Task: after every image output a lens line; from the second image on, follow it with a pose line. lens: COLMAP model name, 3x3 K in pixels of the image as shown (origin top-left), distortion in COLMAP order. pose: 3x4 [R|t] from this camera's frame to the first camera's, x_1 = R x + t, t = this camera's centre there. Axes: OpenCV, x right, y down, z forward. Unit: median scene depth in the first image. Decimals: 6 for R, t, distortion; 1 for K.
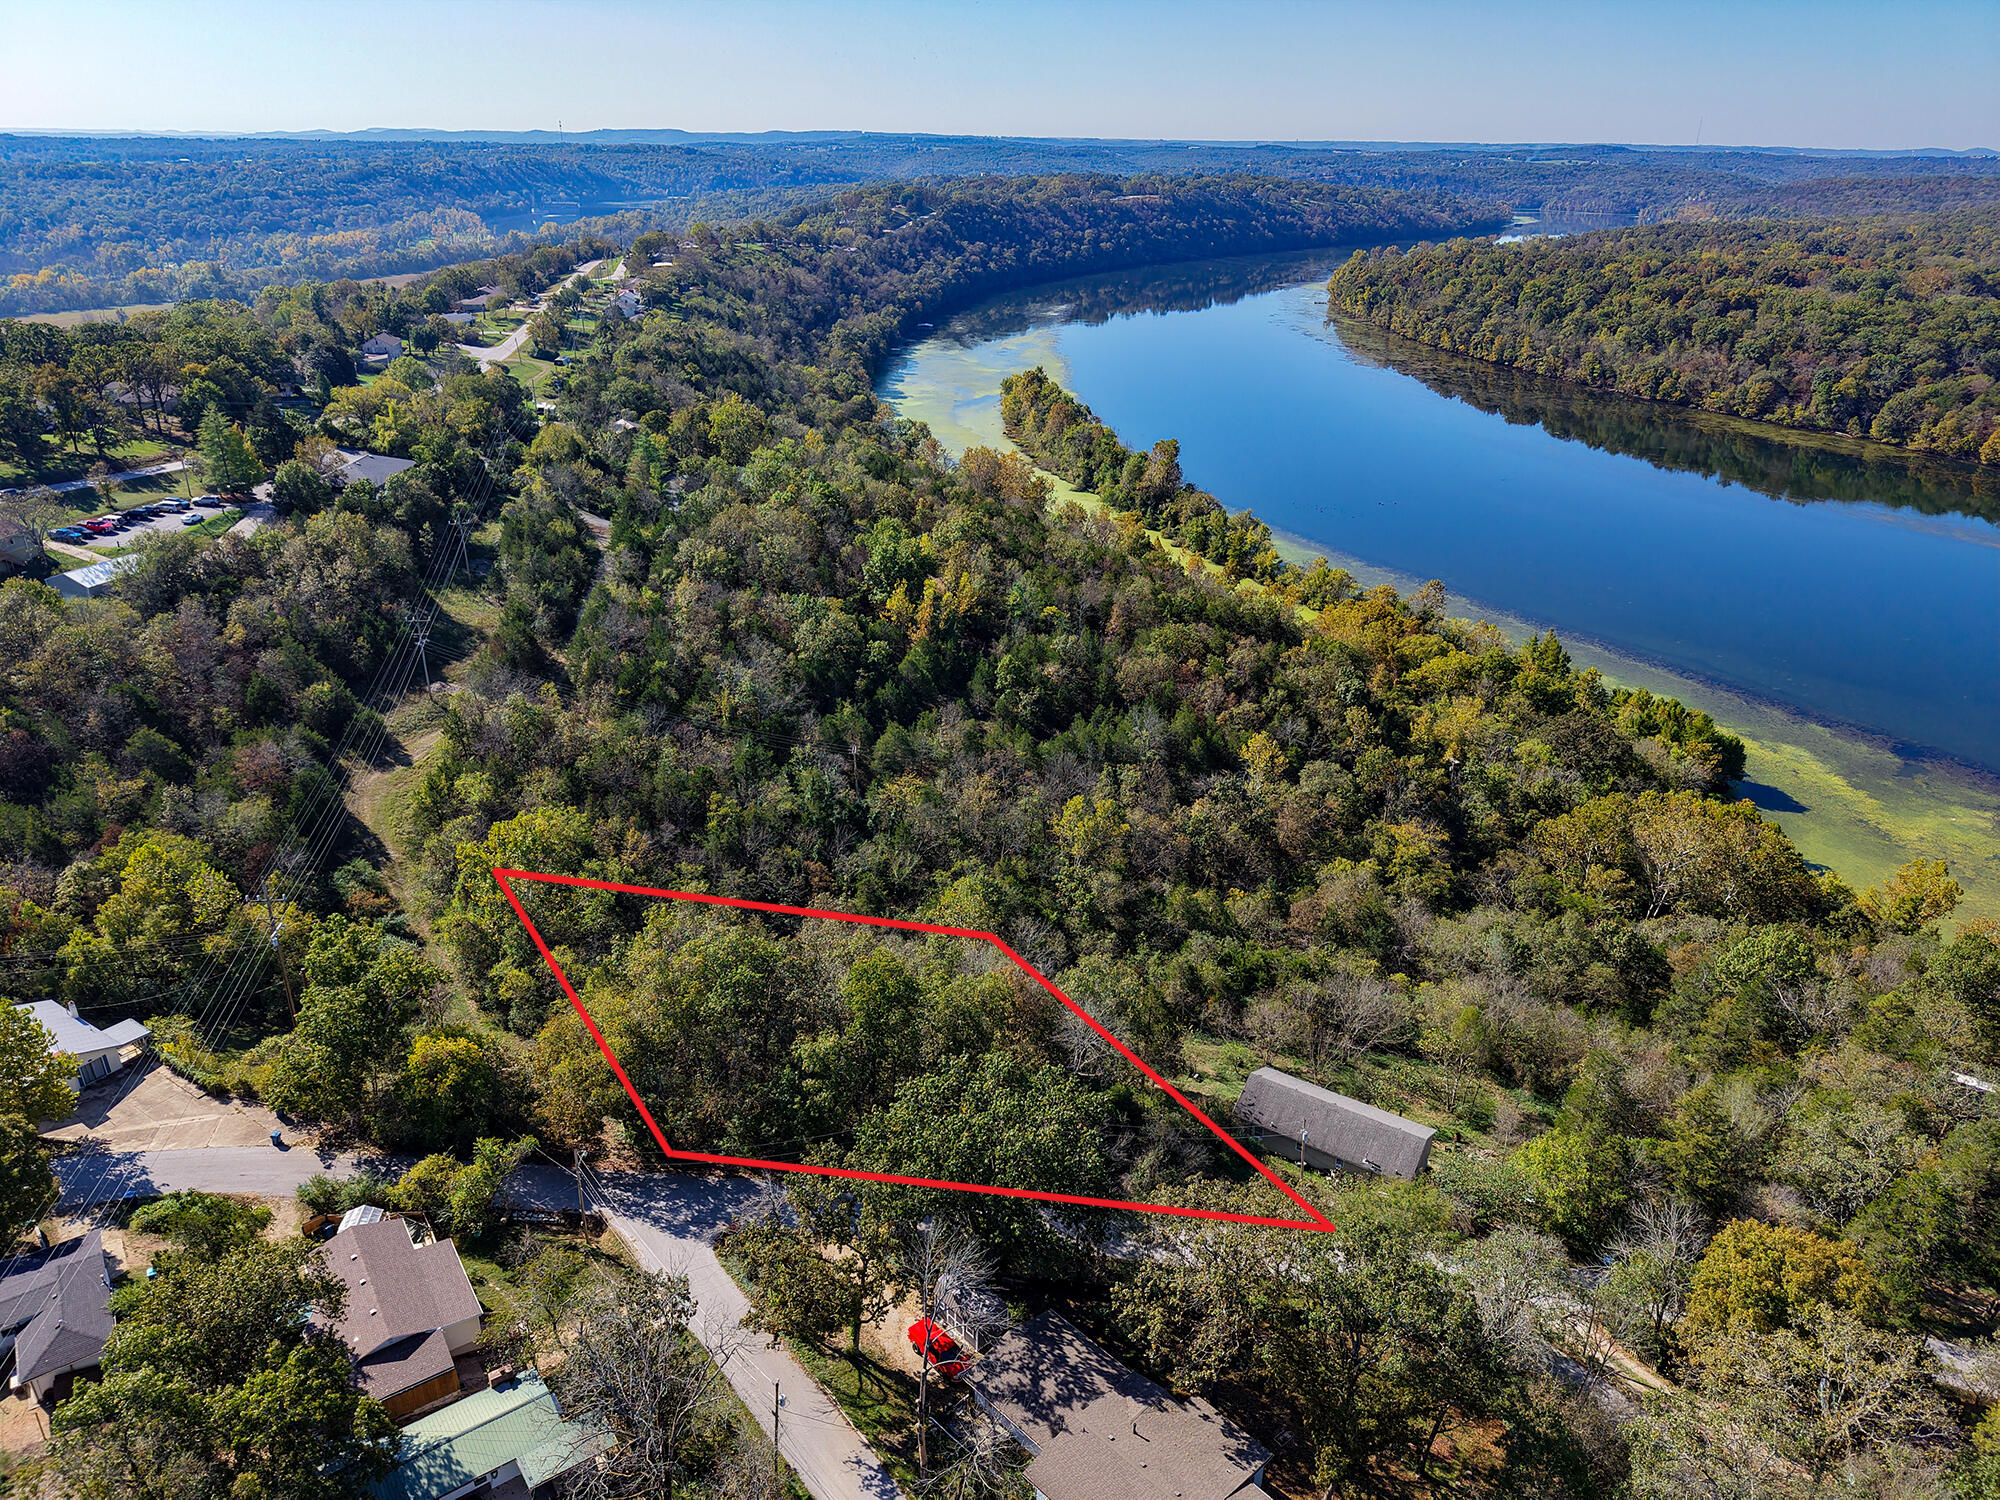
lens RADIAL K [[1331.9, 0, 1004.8], [0, 1331.9, 761.2], [0, 0, 1]] dist [0.020293, -0.016671]
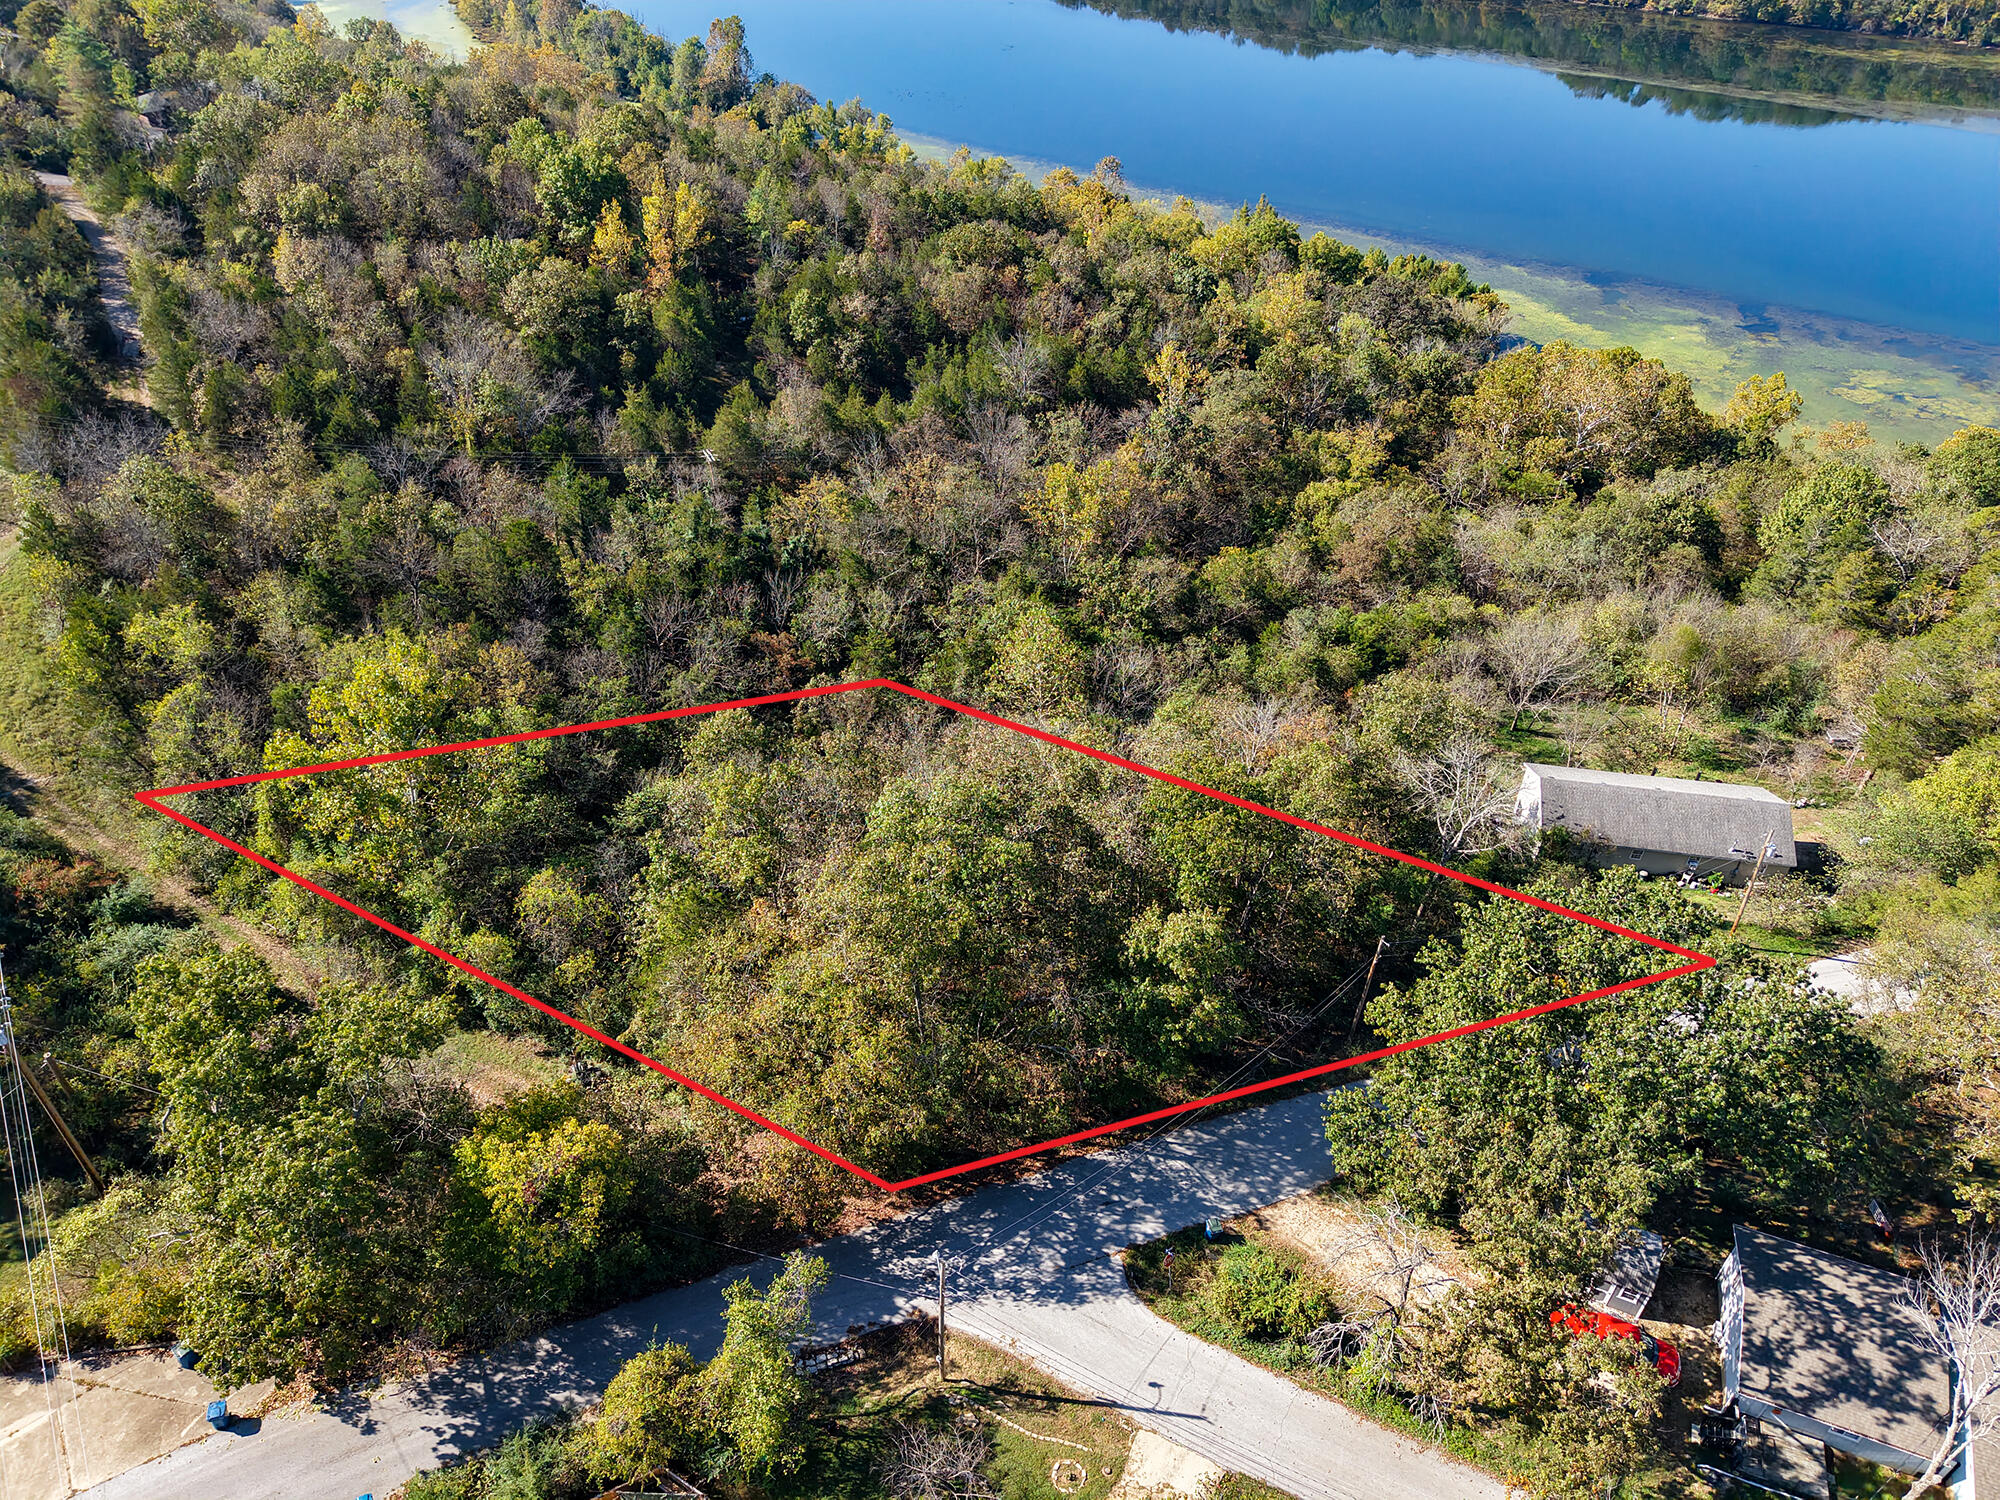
lens RADIAL K [[1331.9, 0, 1004.8], [0, 1331.9, 761.2], [0, 0, 1]] dist [0.020293, -0.016671]
pose [[0.916764, -0.251181, 0.310567, -0.066275], [0.167408, 0.947566, 0.272202, -0.005997], [-0.362655, -0.197554, 0.910744, 0.087648]]
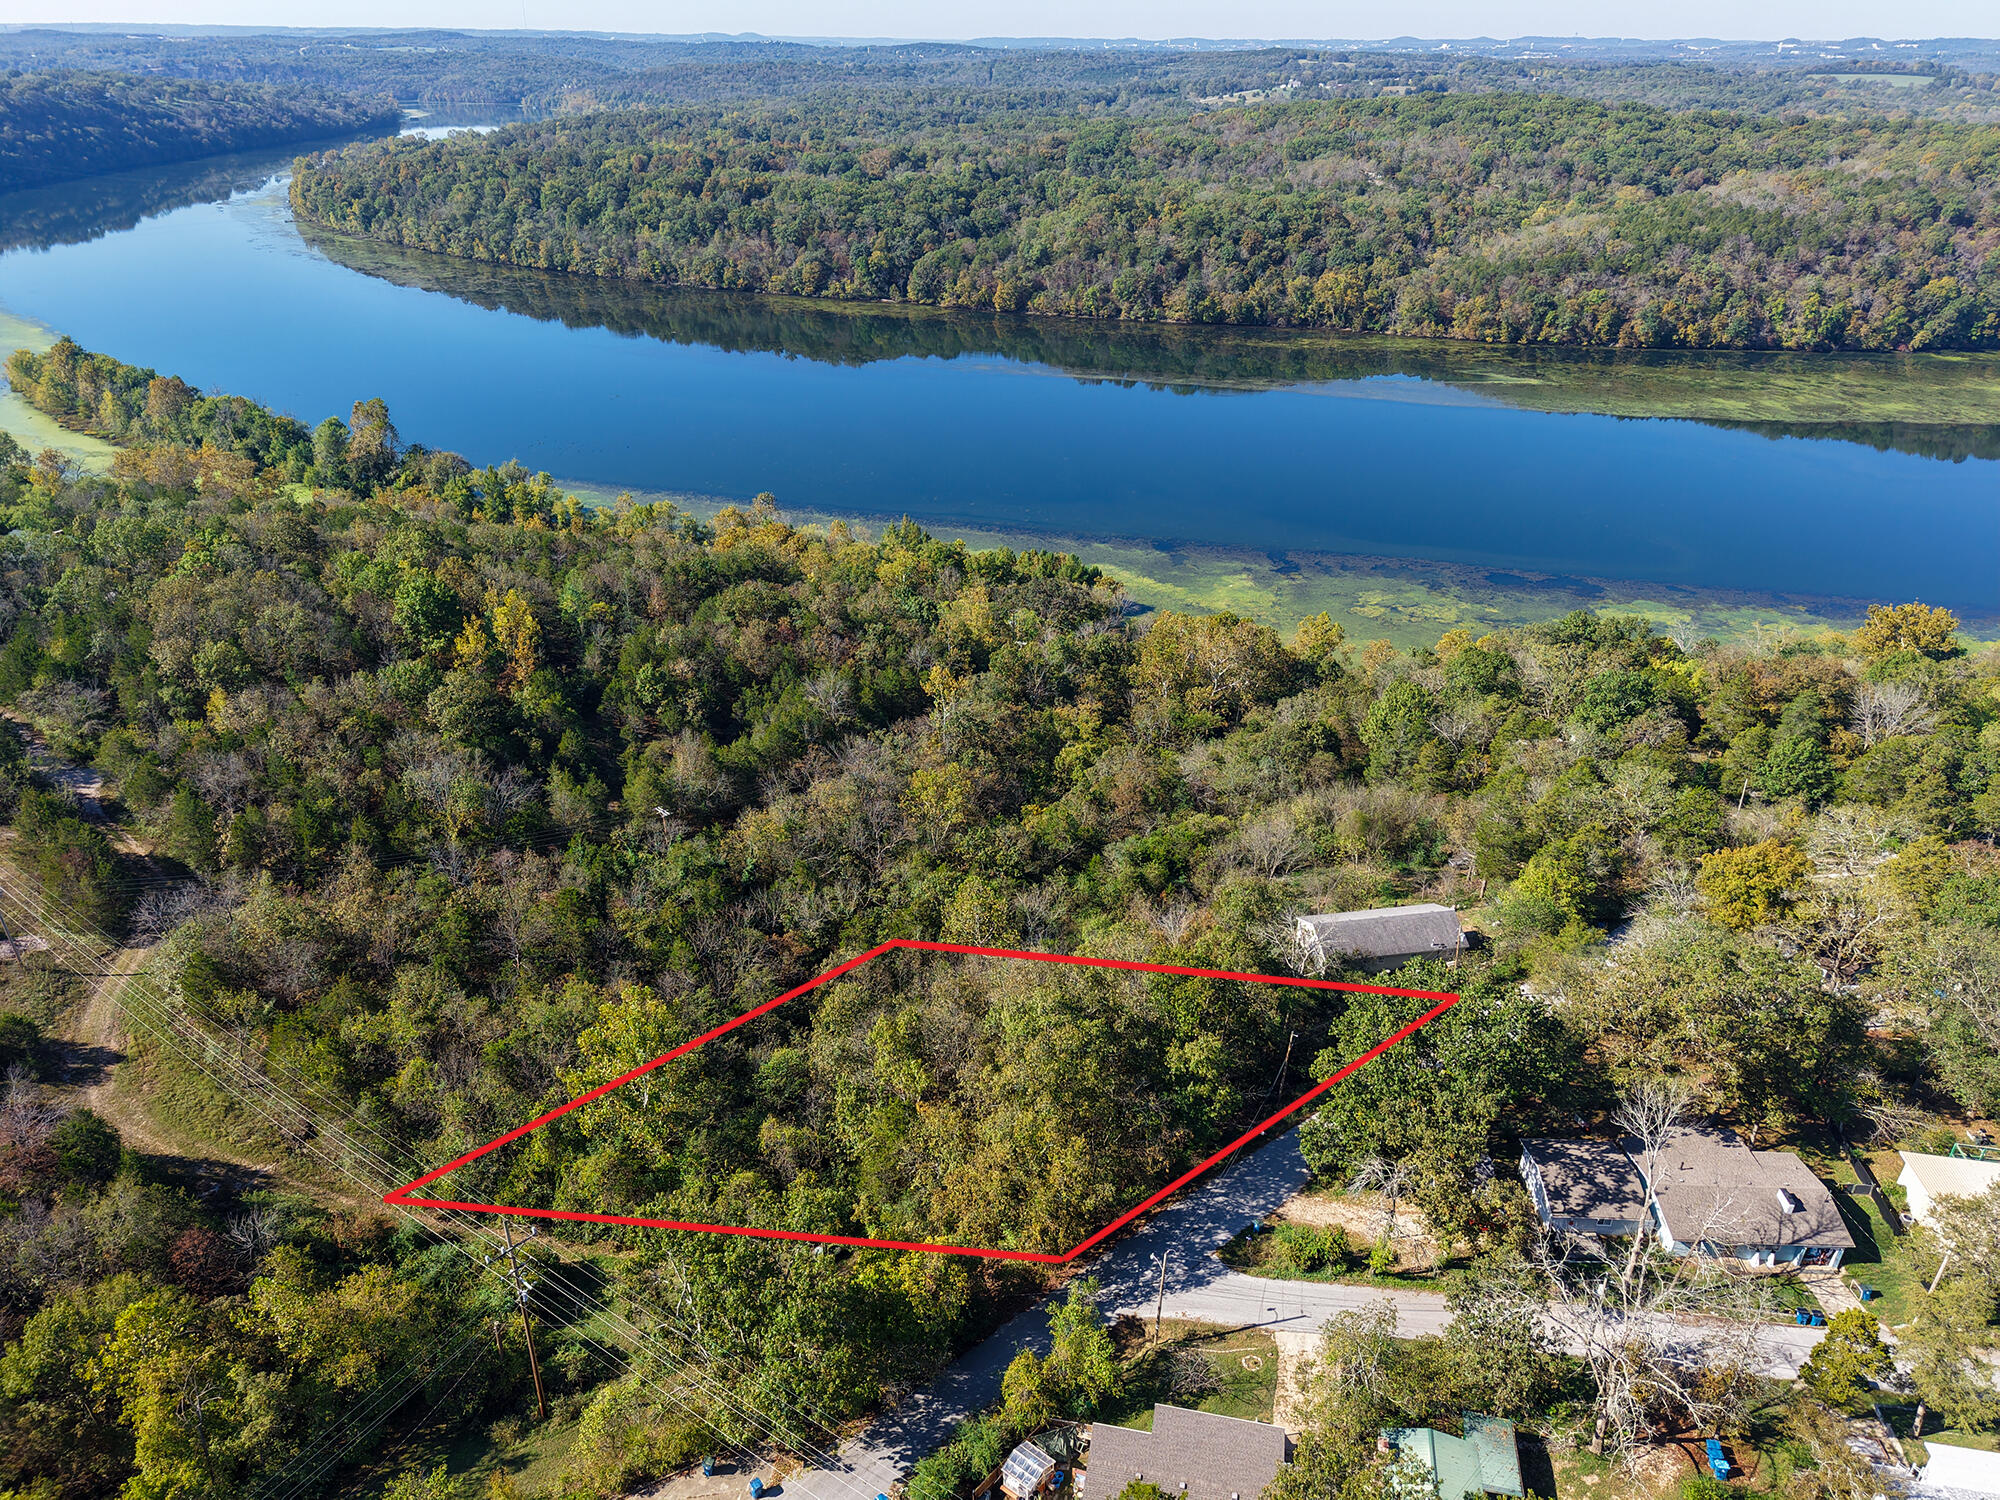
lens RADIAL K [[1331.9, 0, 1004.8], [0, 1331.9, 761.2], [0, 0, 1]] dist [0.020293, -0.016671]
pose [[0.727516, -0.330799, 0.601076, -0.136338], [0.288147, 0.942397, 0.169882, -0.035996], [-0.622649, 0.049606, 0.780927, 0.051640]]
